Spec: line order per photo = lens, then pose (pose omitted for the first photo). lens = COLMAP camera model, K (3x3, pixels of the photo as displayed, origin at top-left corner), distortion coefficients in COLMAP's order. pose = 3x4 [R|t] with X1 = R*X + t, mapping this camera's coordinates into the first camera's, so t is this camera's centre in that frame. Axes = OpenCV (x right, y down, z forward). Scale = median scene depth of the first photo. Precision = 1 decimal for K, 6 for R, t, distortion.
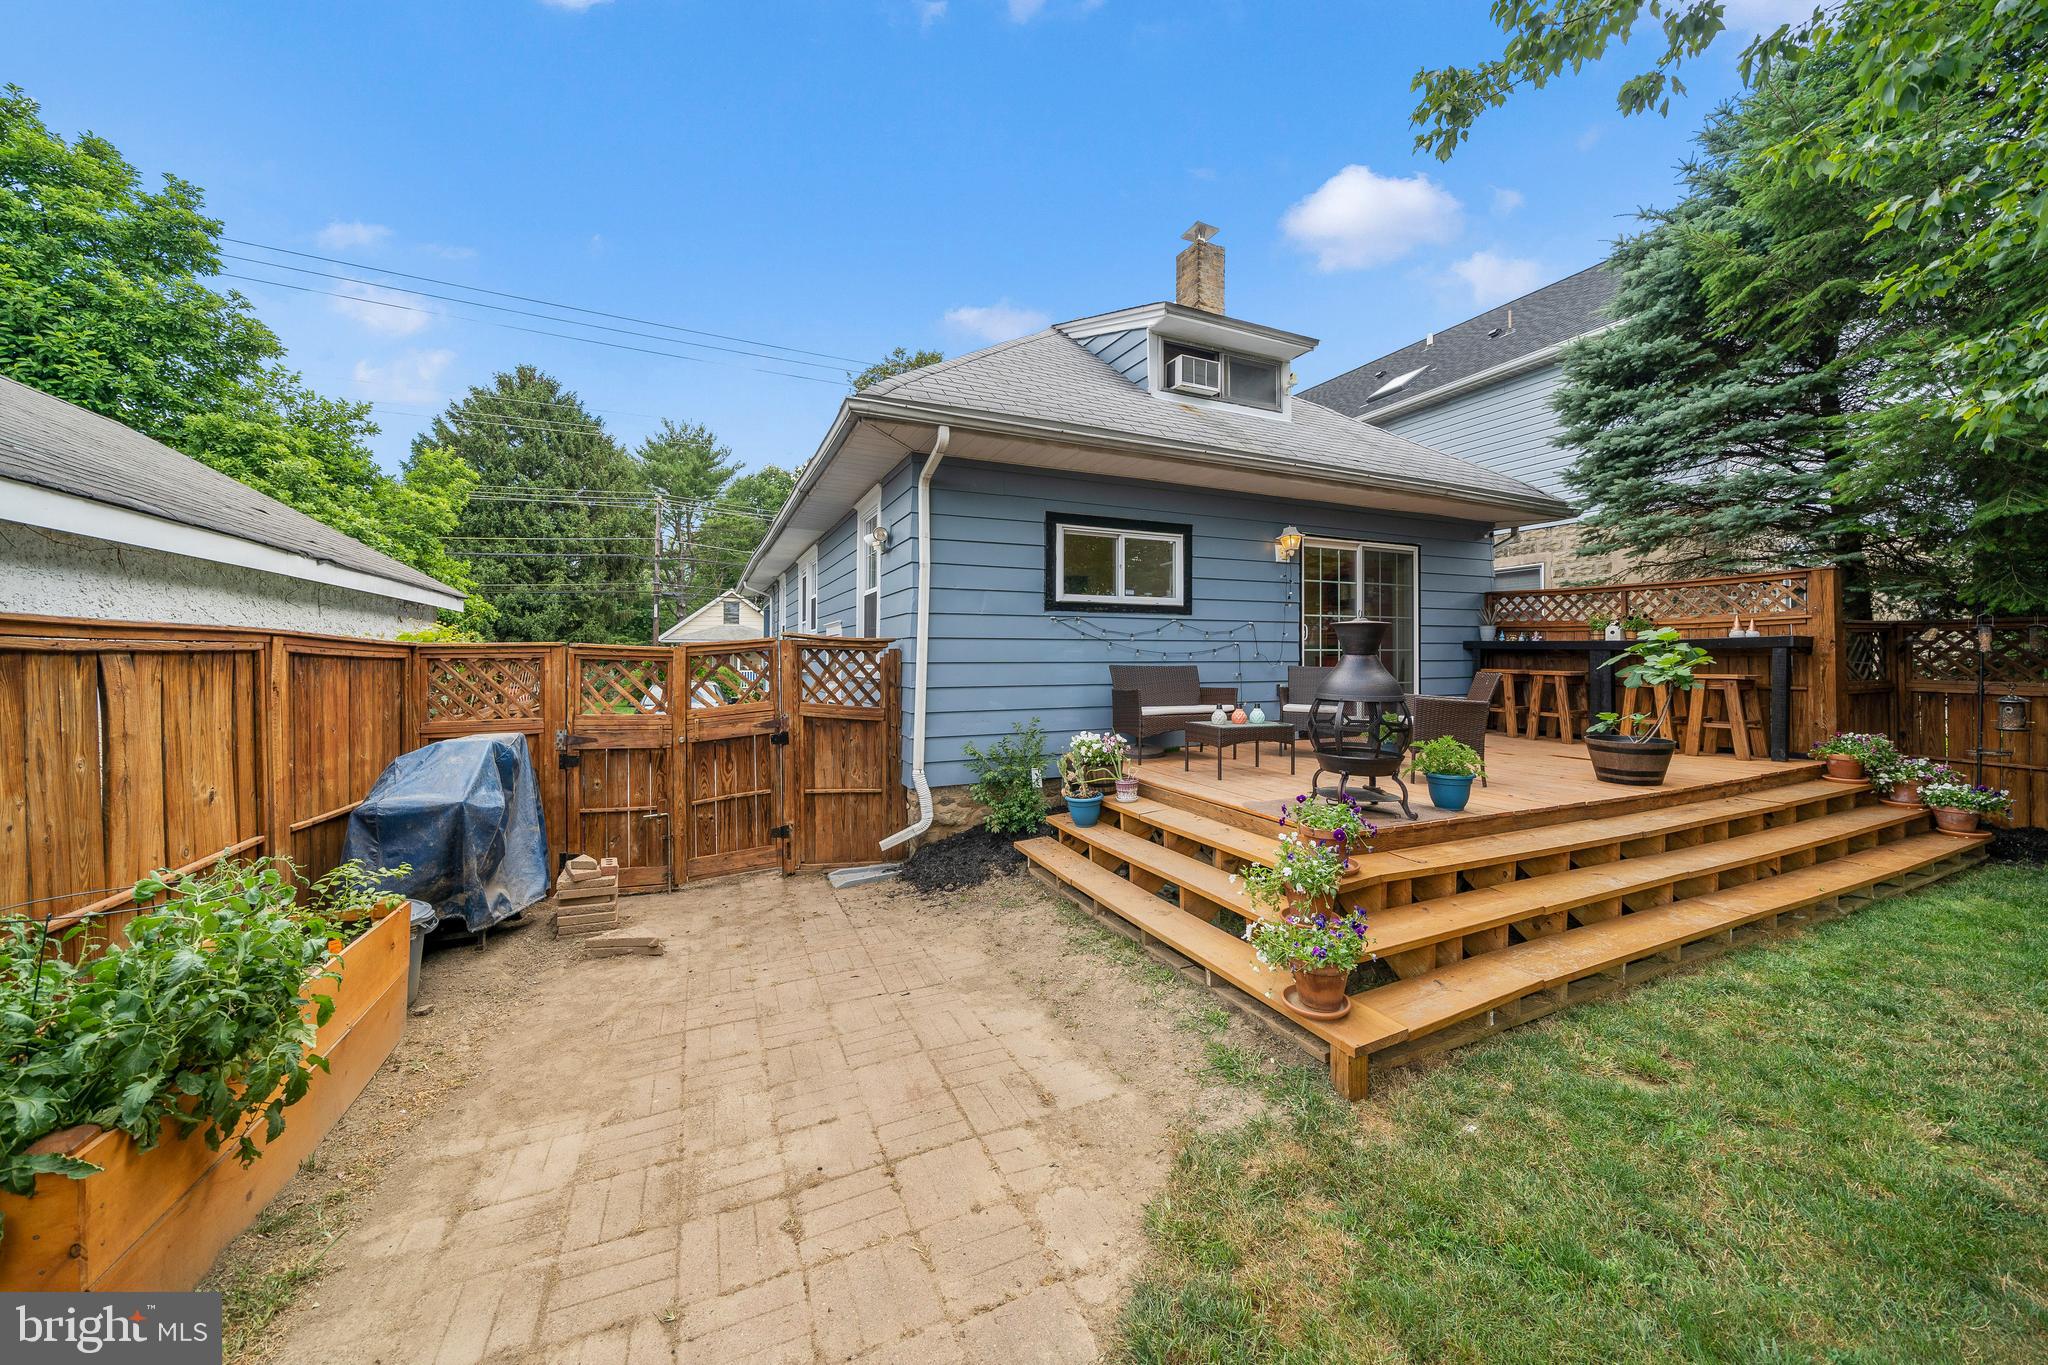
lens RADIAL K [[705.7, 0, 987.9], [0, 705.7, 658.0], [0, 0, 1]] dist [-0.011281, 0.000711]
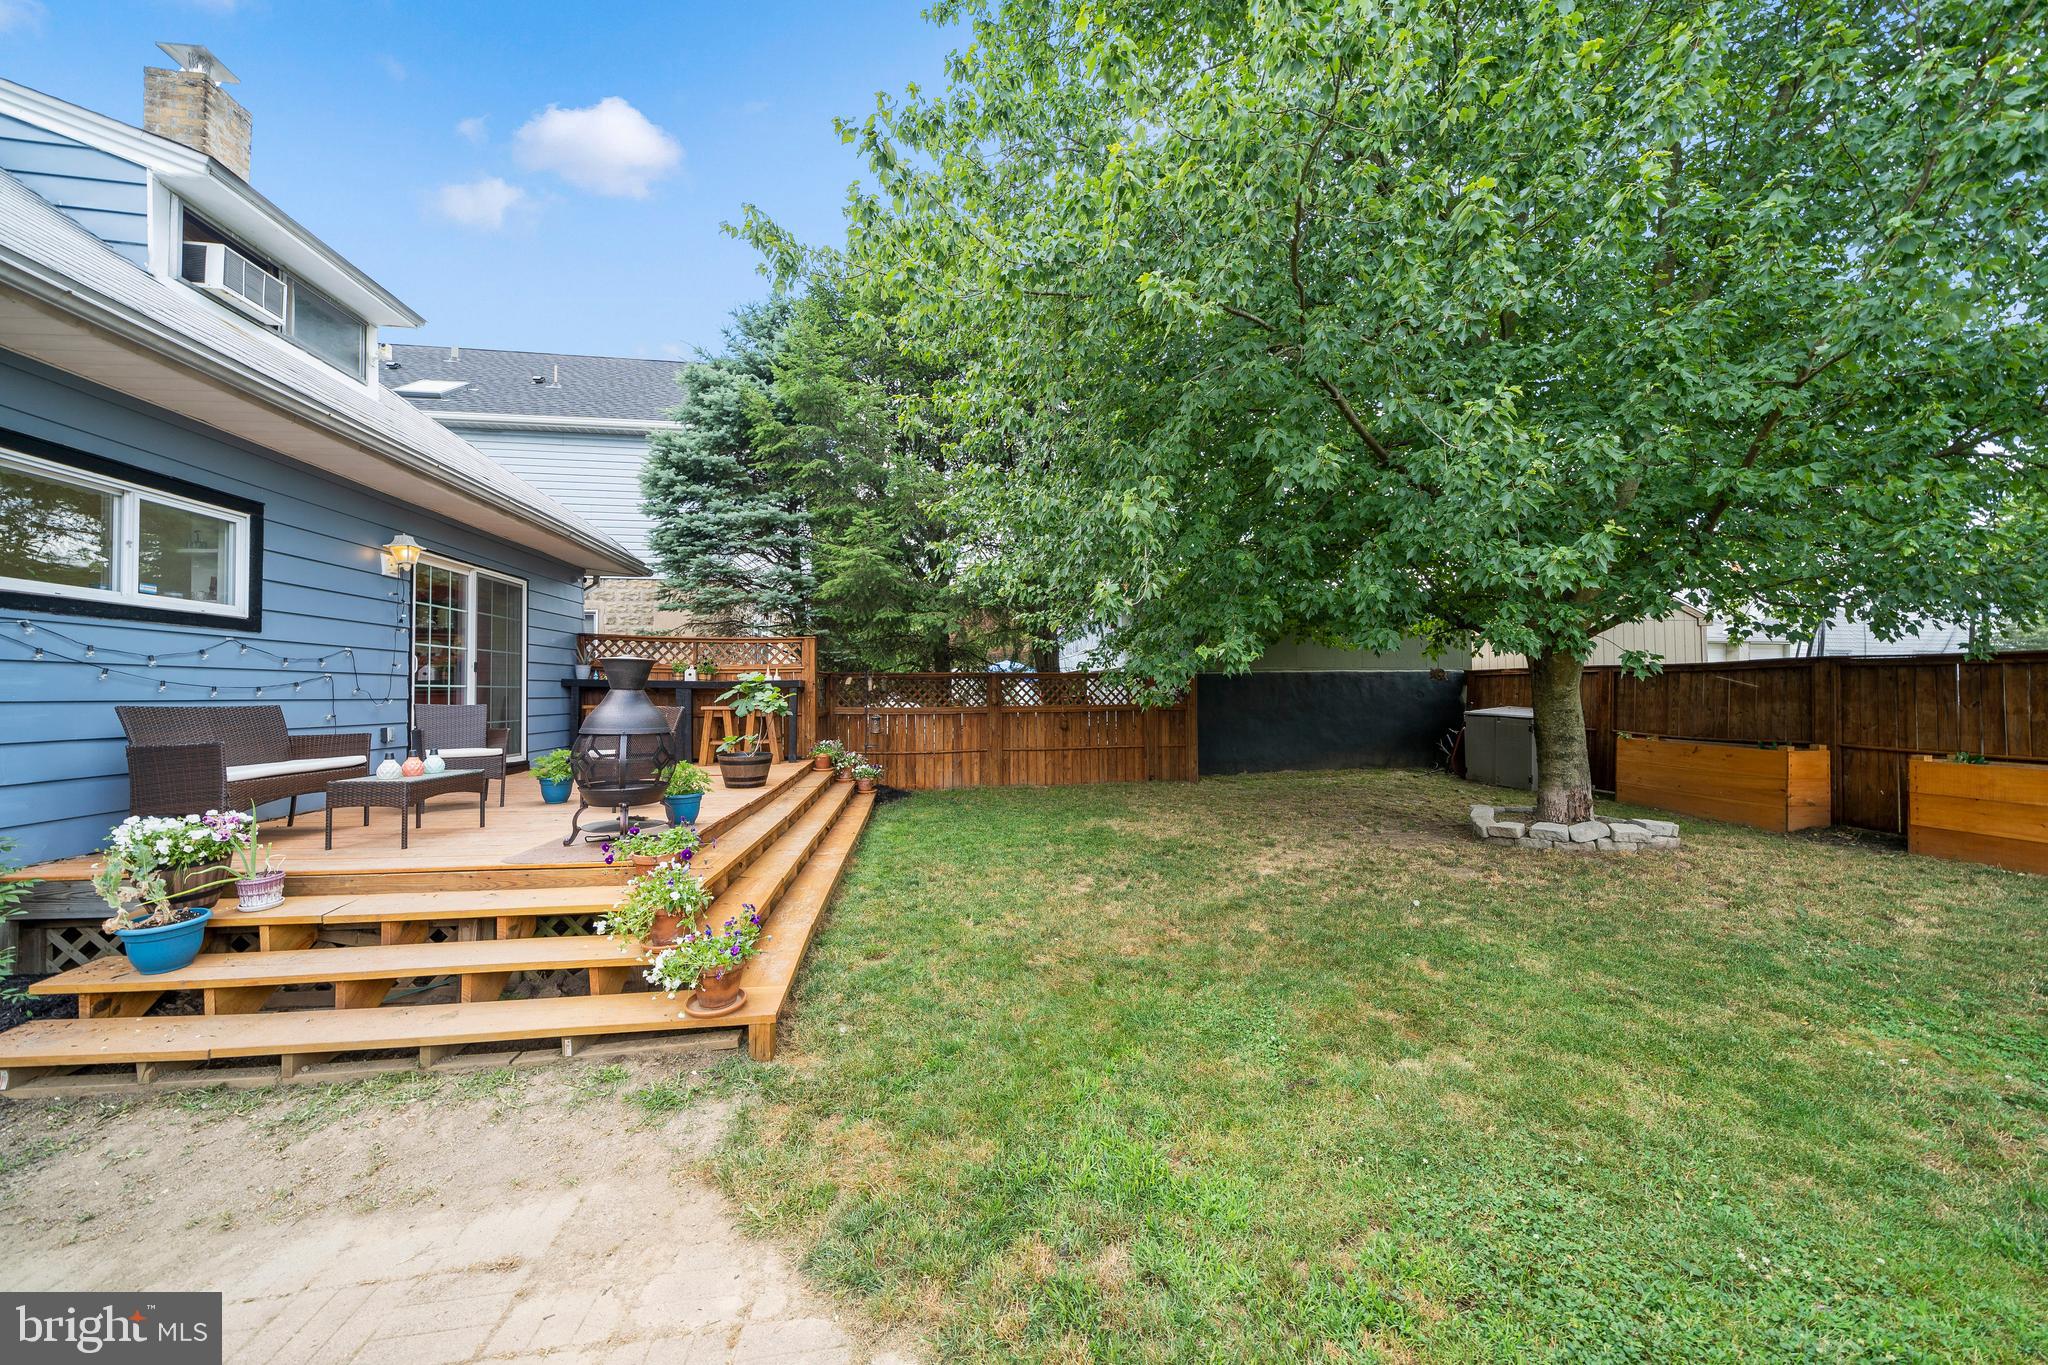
lens RADIAL K [[705.7, 0, 1033.5], [0, 705.7, 691.5], [0, 0, 1]] dist [-0.011281, 0.000711]
pose [[0.249740, 0.004999, 0.968300, -0.187094], [0.003251, 0.999977, -0.006001, 0.003660], [-0.968307, 0.004646, 0.249718, 0.092444]]
